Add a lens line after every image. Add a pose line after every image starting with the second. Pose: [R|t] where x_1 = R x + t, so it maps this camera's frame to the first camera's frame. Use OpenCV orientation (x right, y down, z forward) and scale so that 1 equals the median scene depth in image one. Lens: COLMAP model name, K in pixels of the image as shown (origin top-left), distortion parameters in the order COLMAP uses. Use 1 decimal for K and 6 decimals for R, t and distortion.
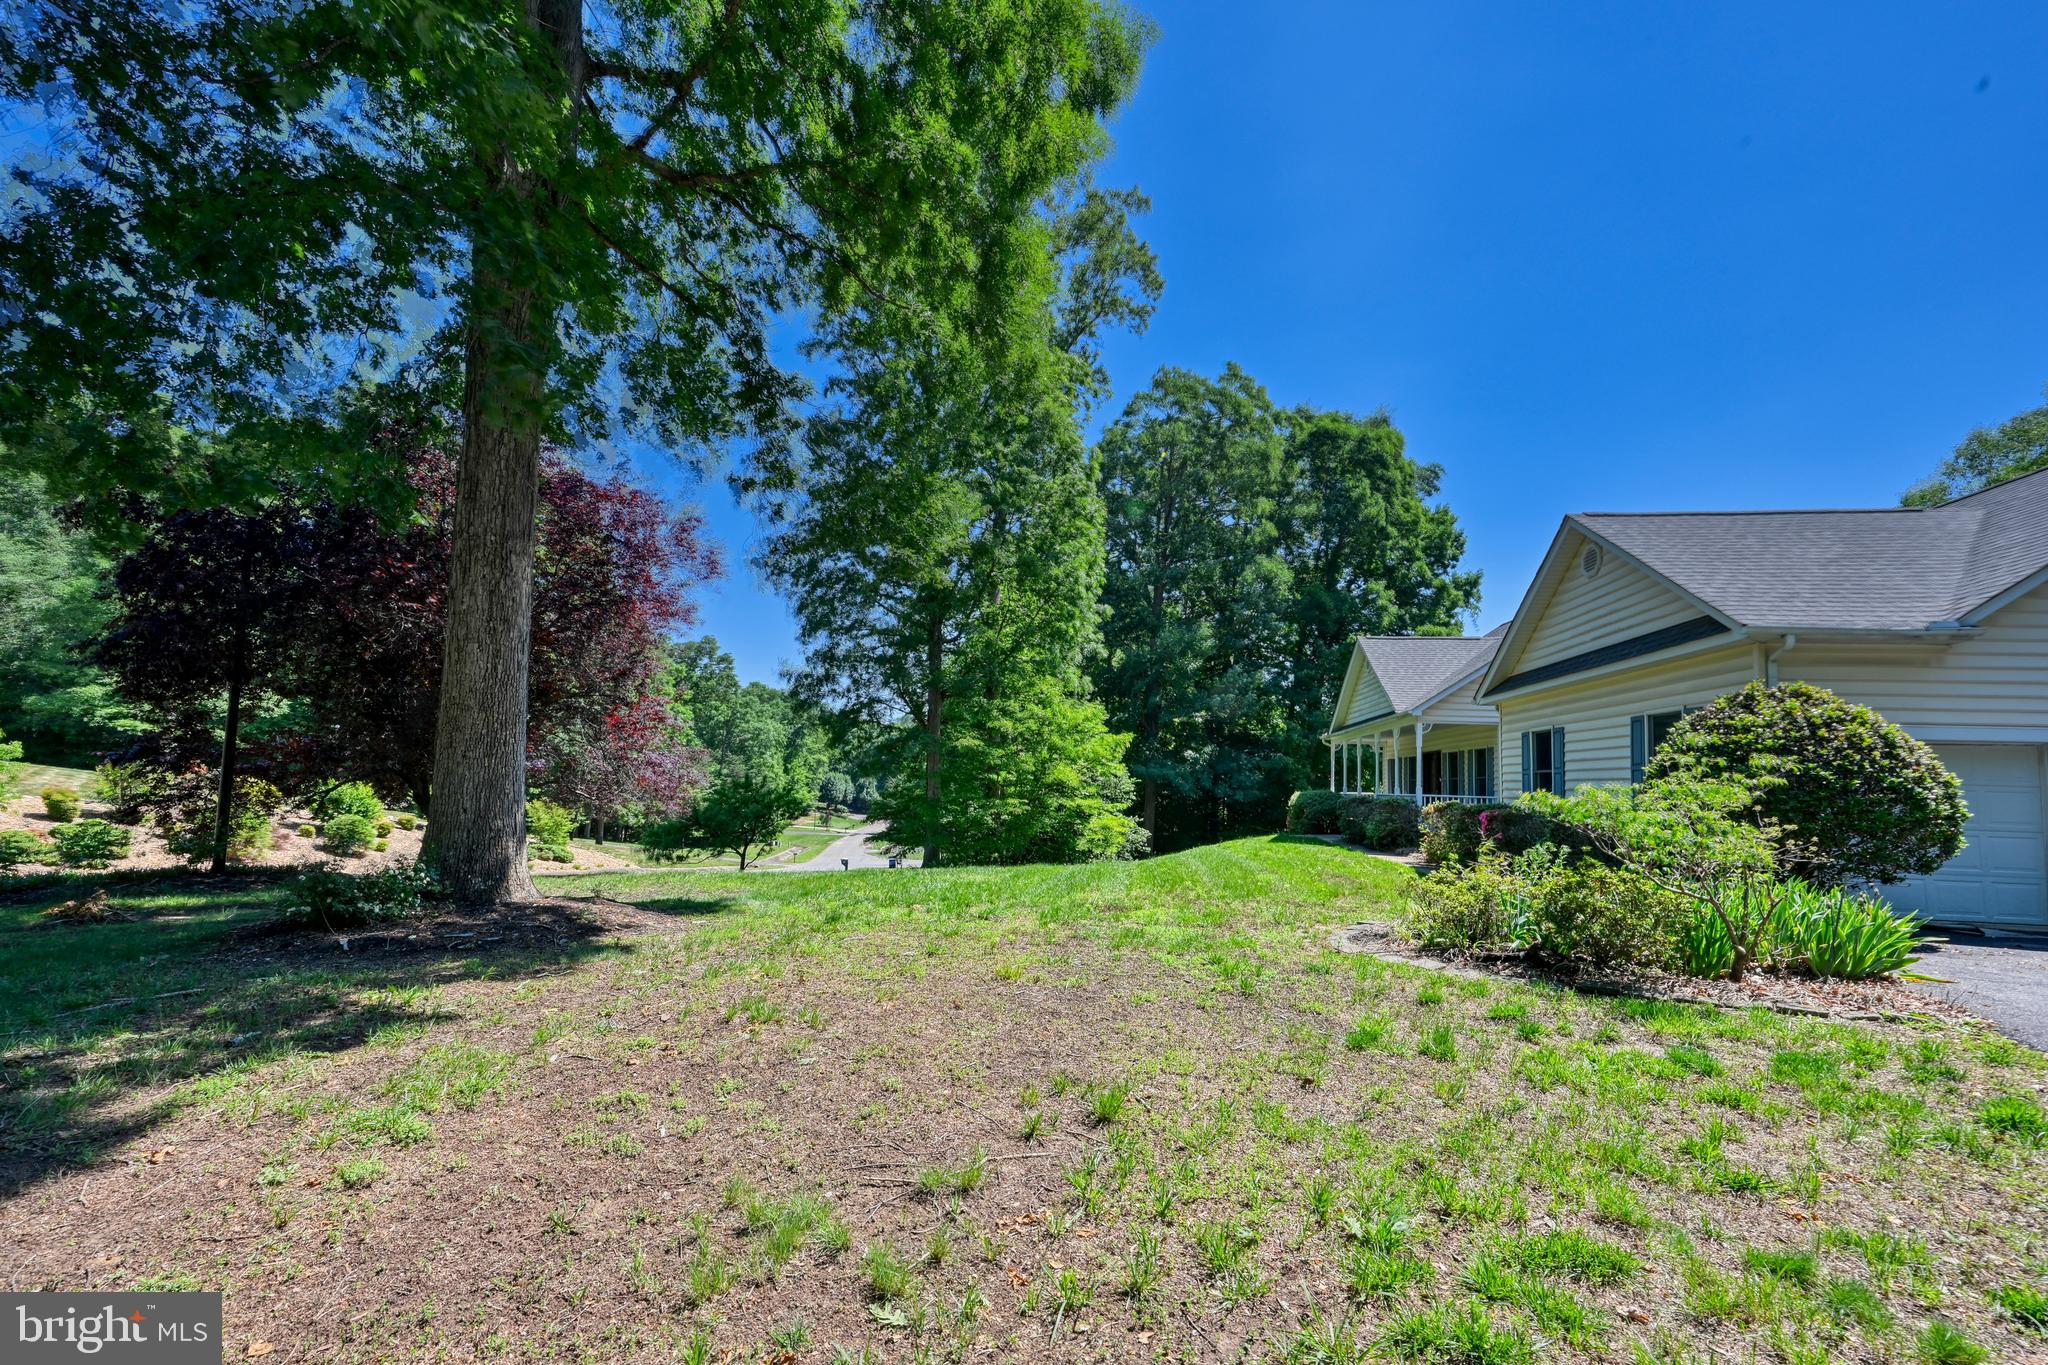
lens RADIAL K [[819.9, 0, 1043.0], [0, 819.9, 715.6], [0, 0, 1]] dist [0.001992, 0.000140]
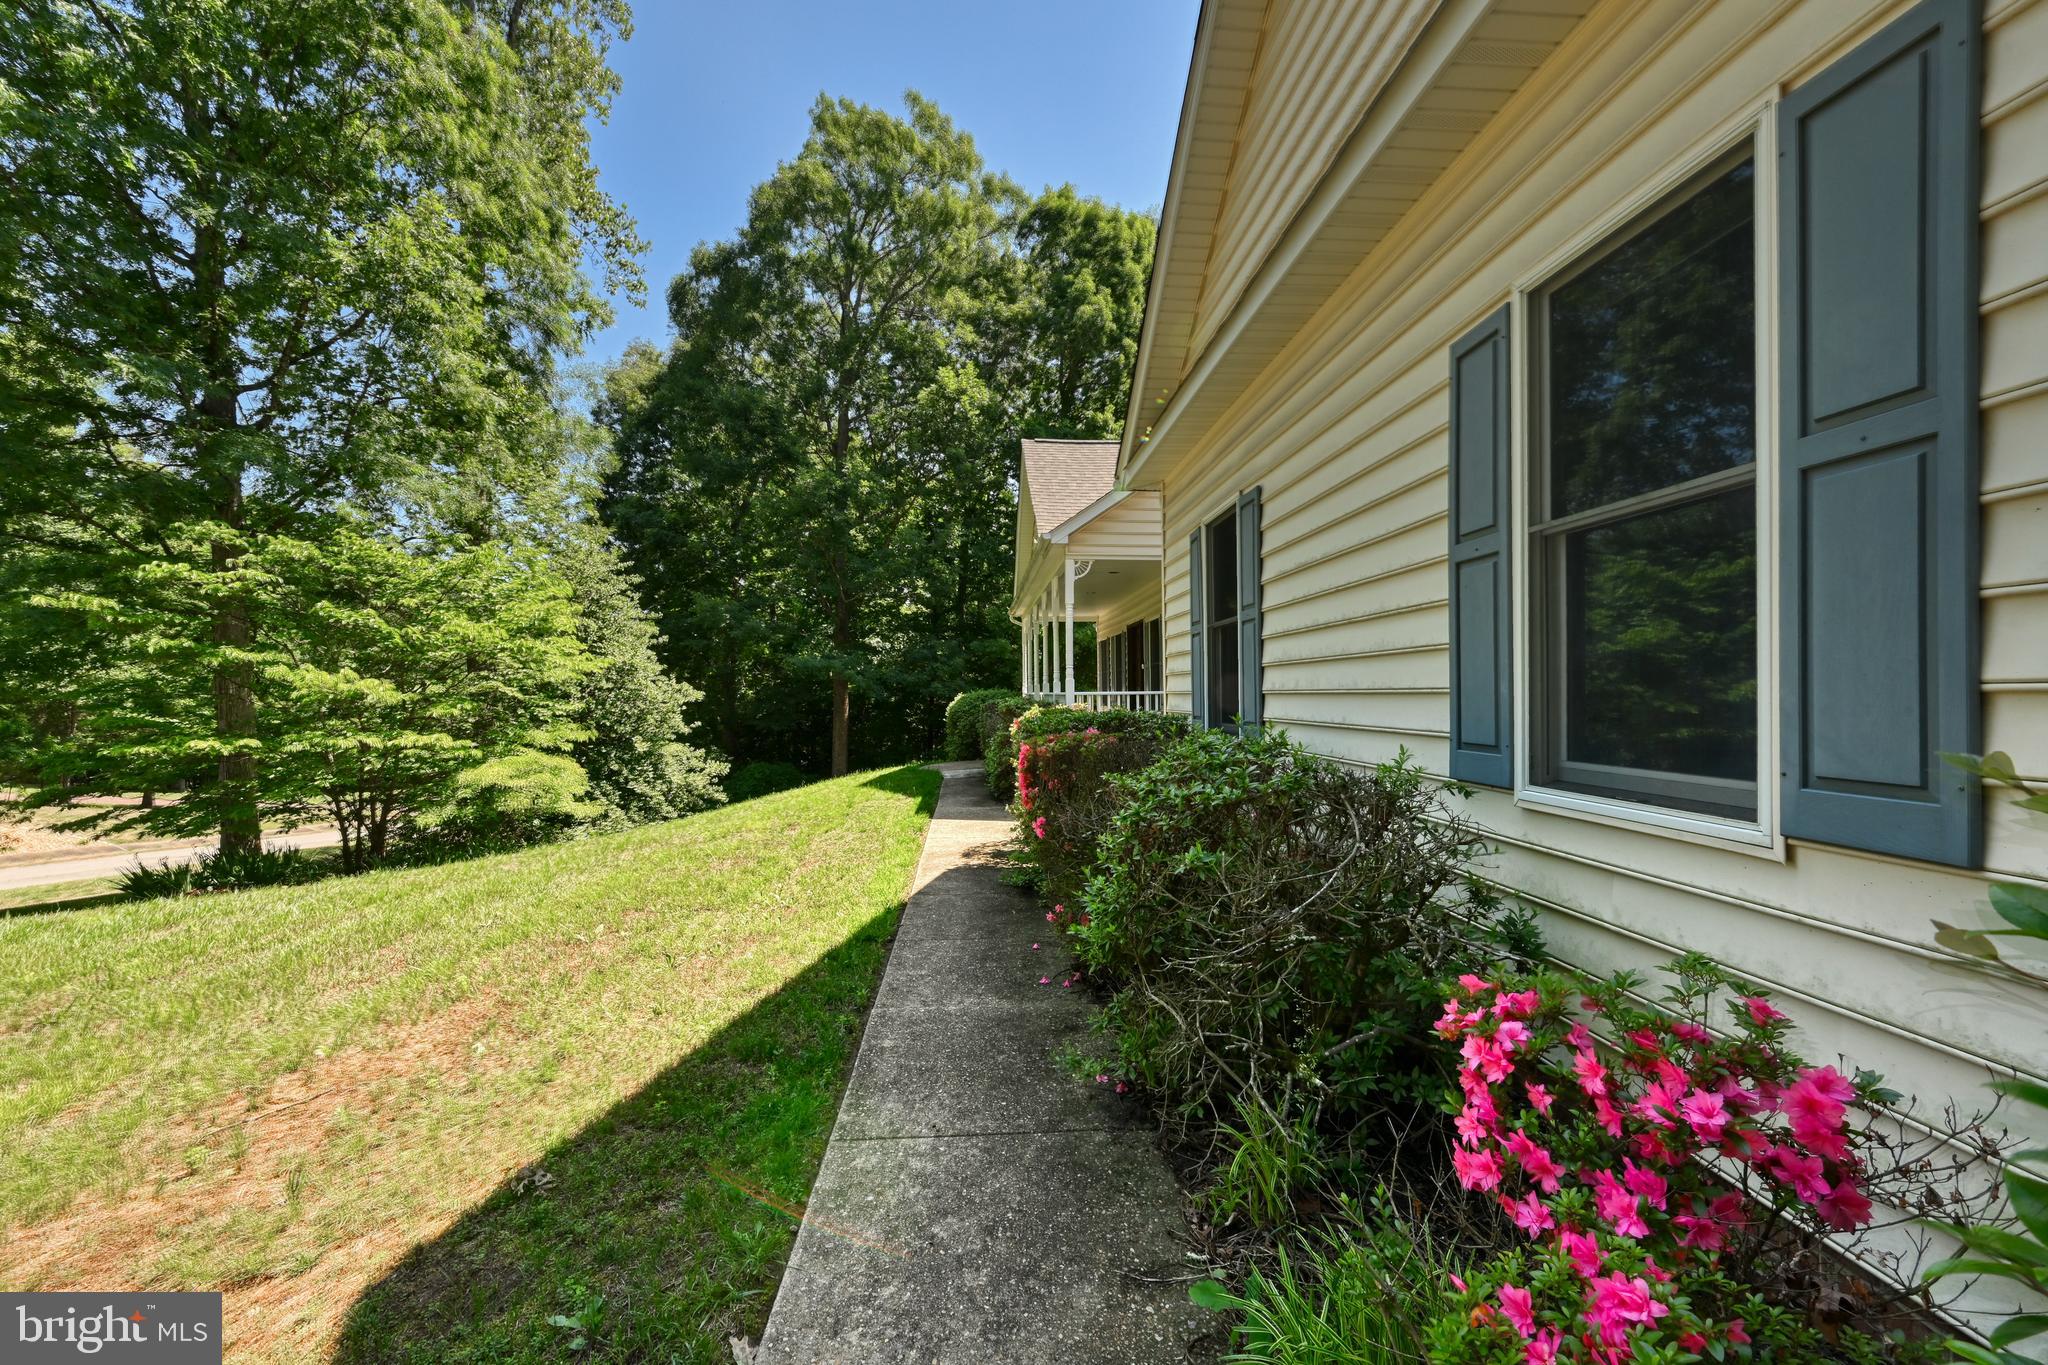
lens RADIAL K [[842.7, 0, 1045.7], [0, 842.7, 688.0], [0, 0, 1]] dist [-0.000088, 0.000038]
pose [[0.974954, -0.037269, 0.219261, 0.482453], [0.019565, 0.996410, 0.082365, 0.070947], [-0.221544, -0.076013, 0.972183, 0.693037]]
